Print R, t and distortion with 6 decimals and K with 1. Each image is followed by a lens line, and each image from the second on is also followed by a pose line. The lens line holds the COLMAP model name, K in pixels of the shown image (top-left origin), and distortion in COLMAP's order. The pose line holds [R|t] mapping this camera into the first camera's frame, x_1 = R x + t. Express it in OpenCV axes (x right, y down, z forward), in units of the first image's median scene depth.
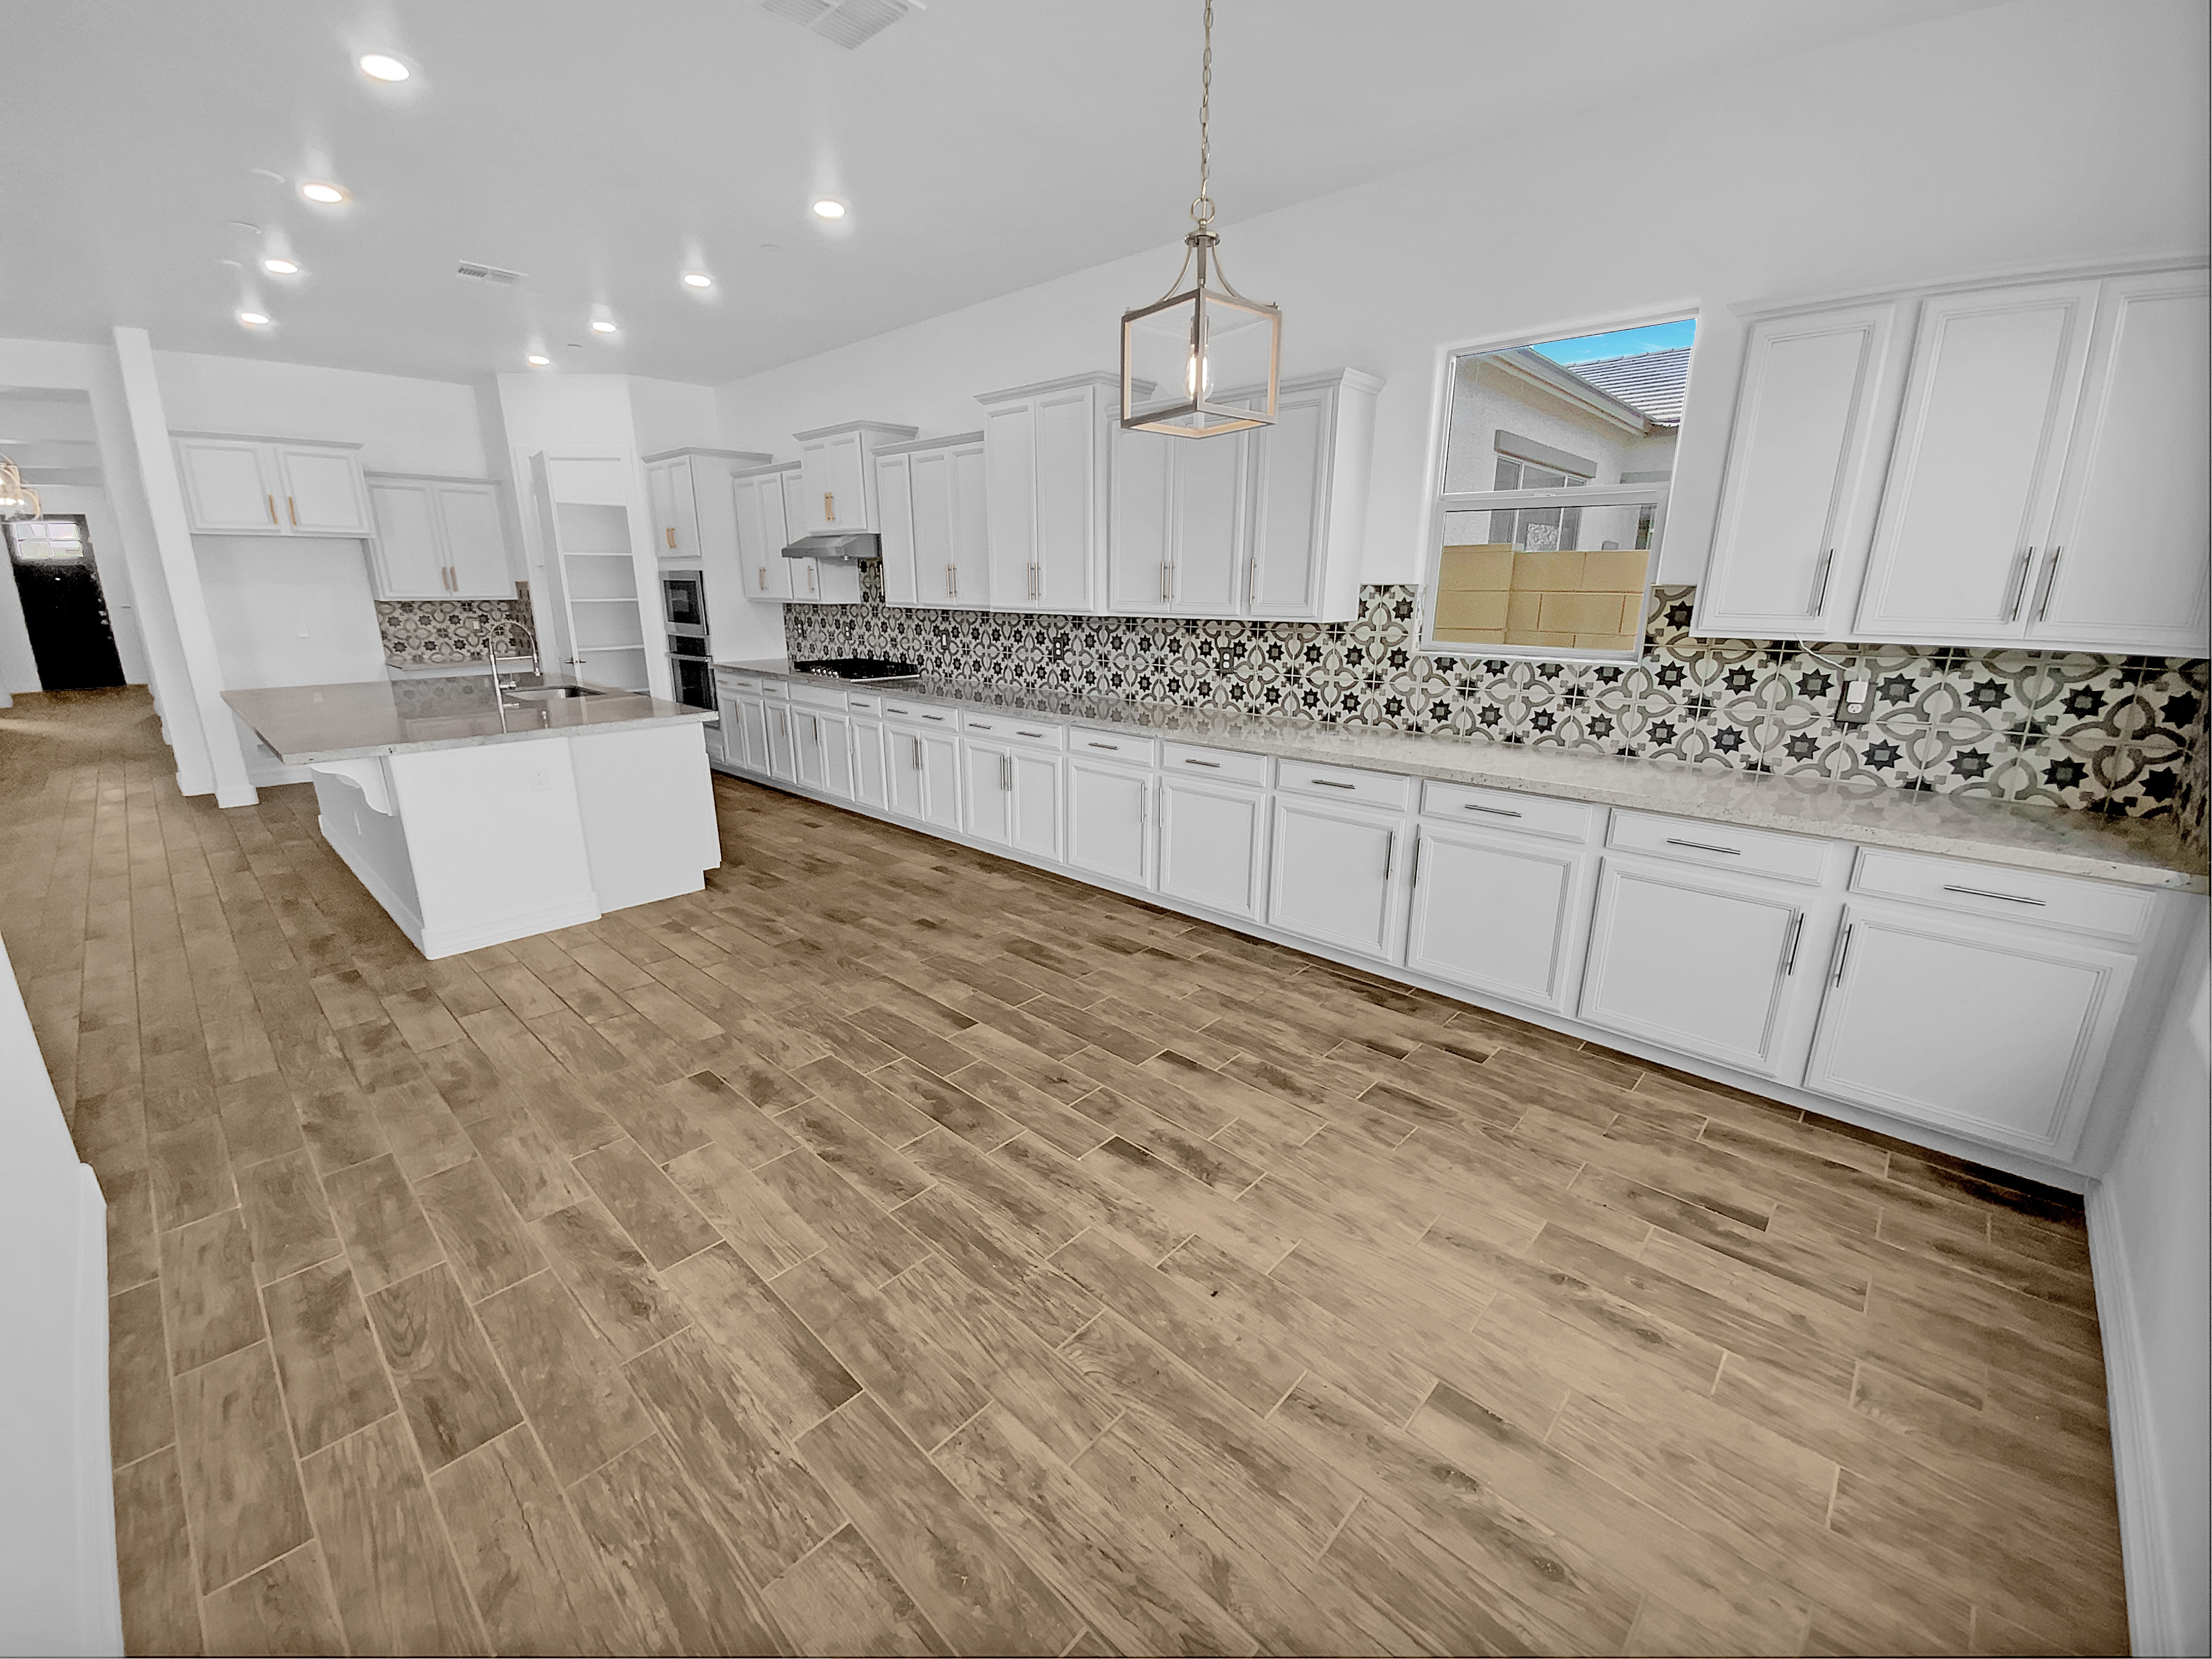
lens RADIAL K [[894.5, 0, 1102.6], [0, 894.5, 802.1], [0, 0, 1]] dist [0.011059, -0.009565]
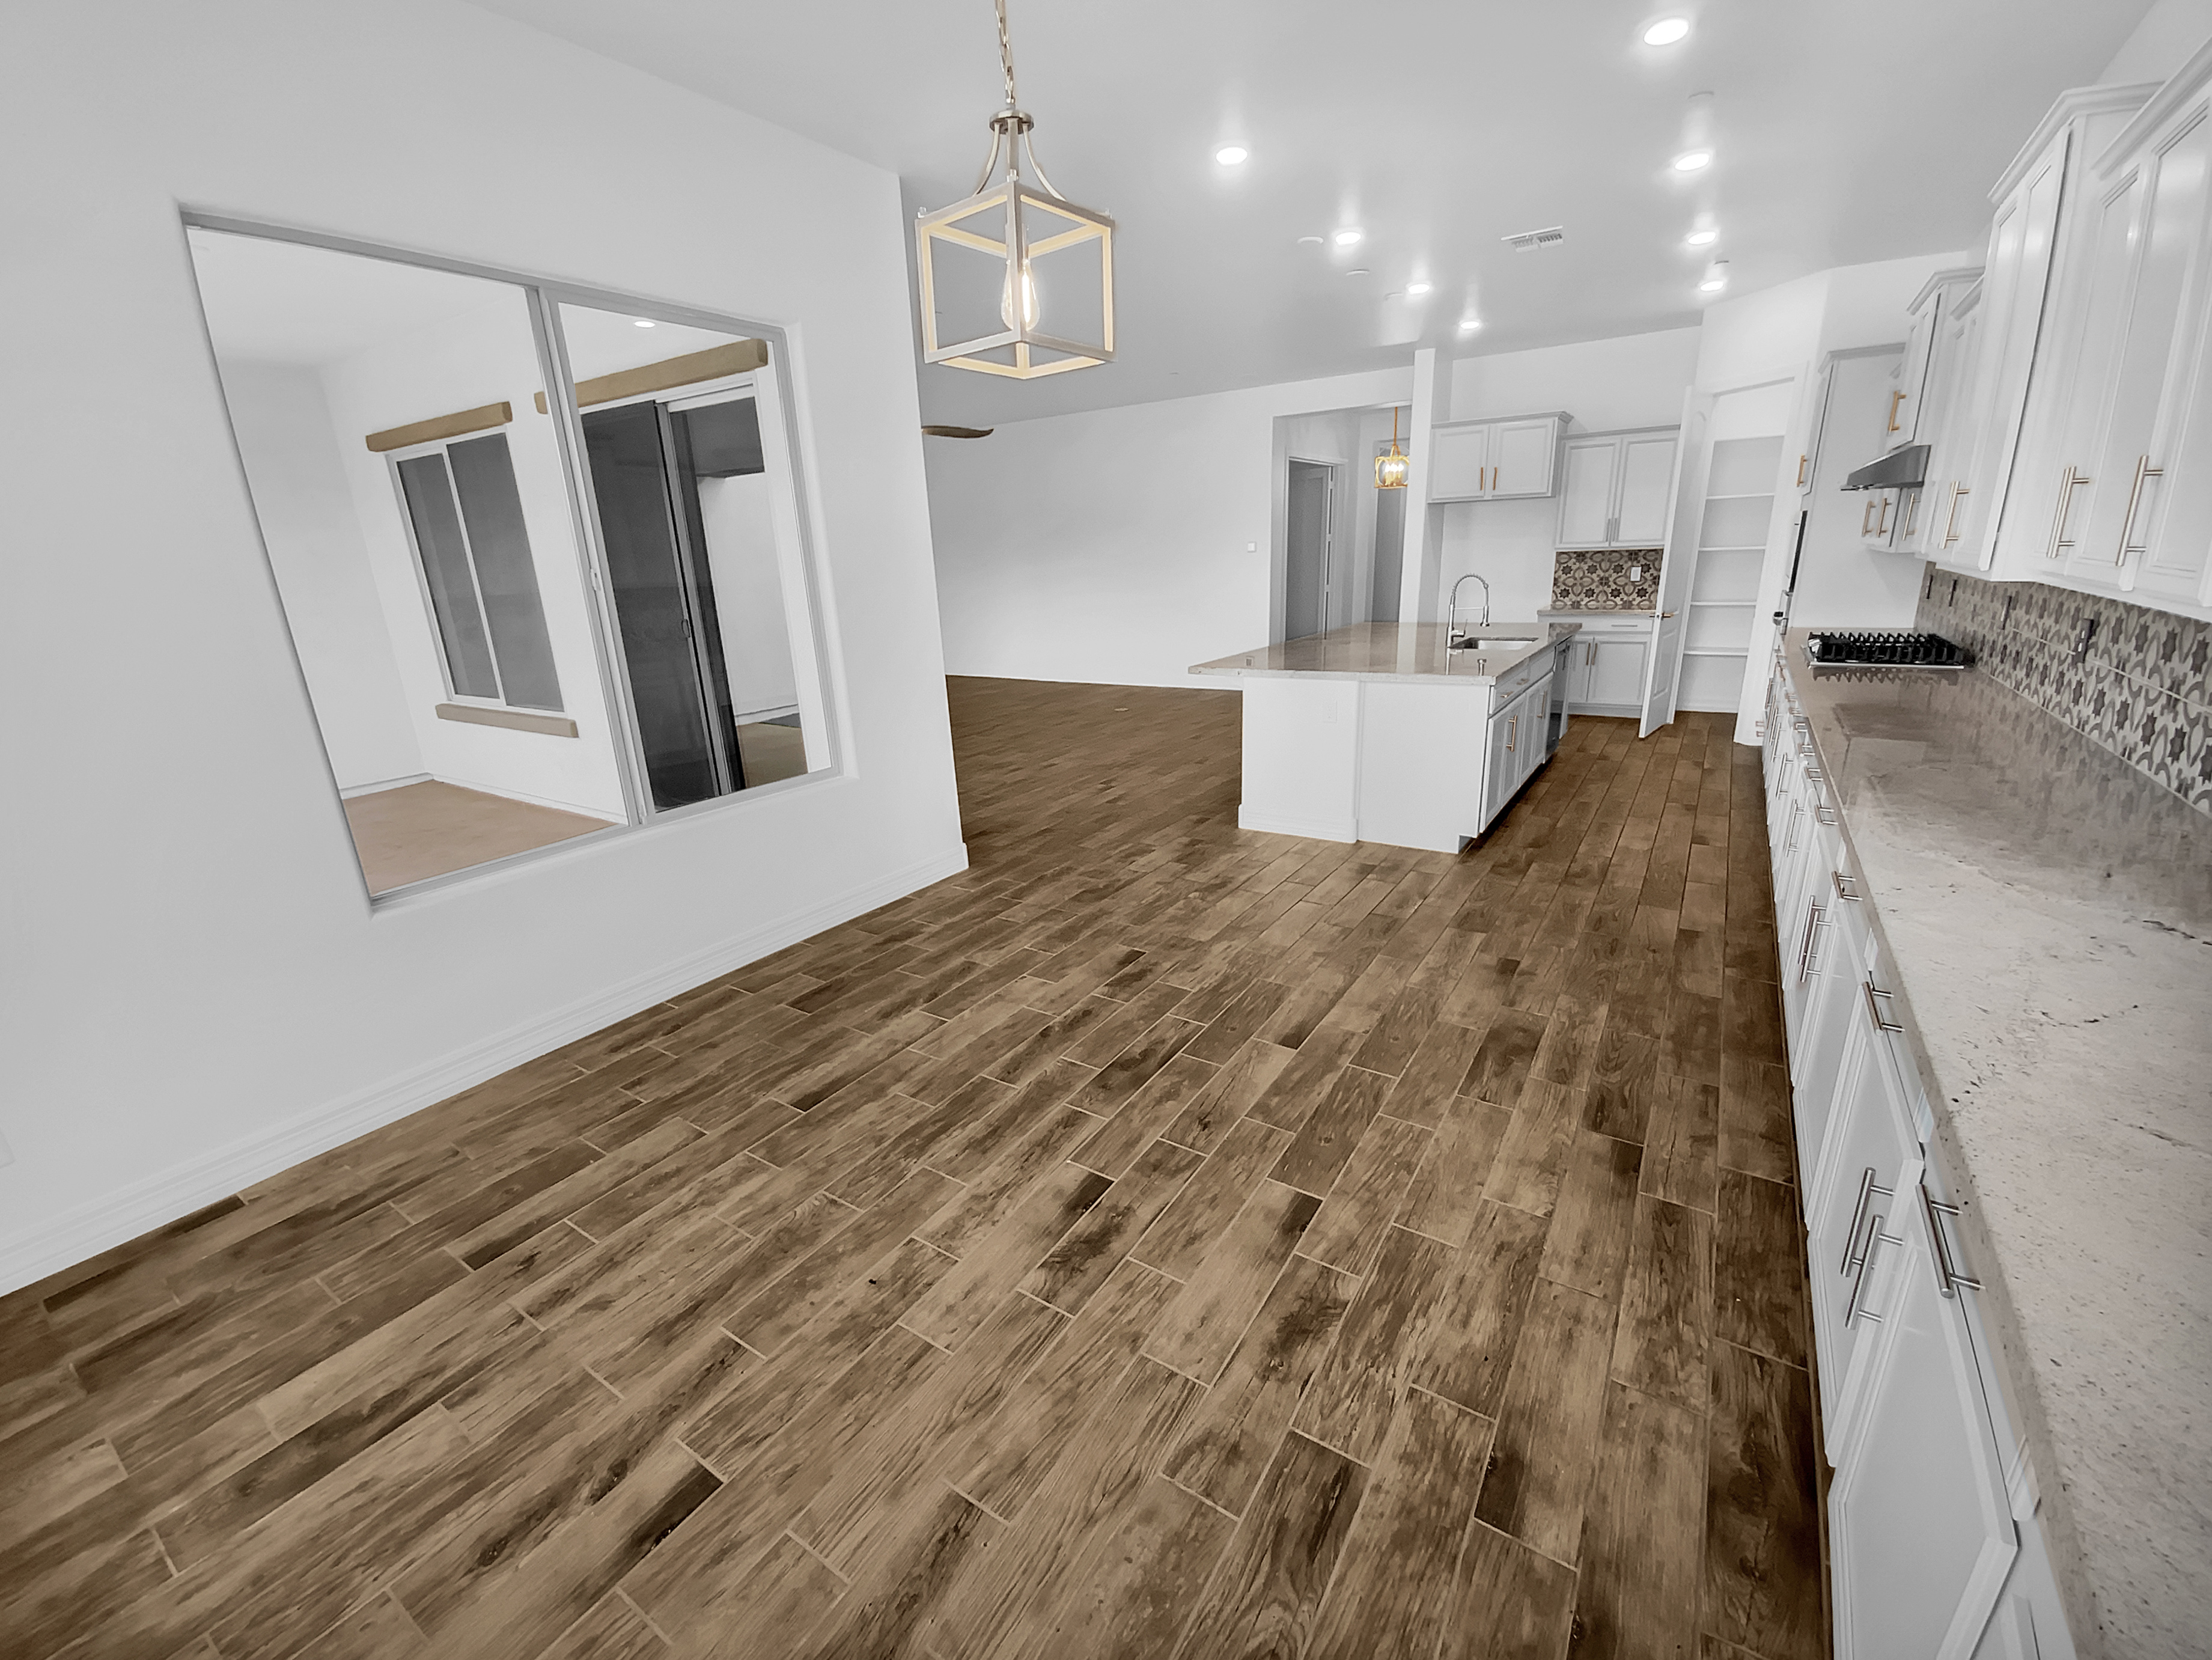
lens RADIAL K [[894.6, 0, 1072.7], [0, 894.6, 790.6], [0, 0, 1]] dist [0.011059, -0.009565]
pose [[0.175373, 0.245078, -0.953510, 0.655827], [-0.198042, 0.957504, 0.209680, -0.149609], [0.964377, 0.152063, 0.216456, 0.616038]]
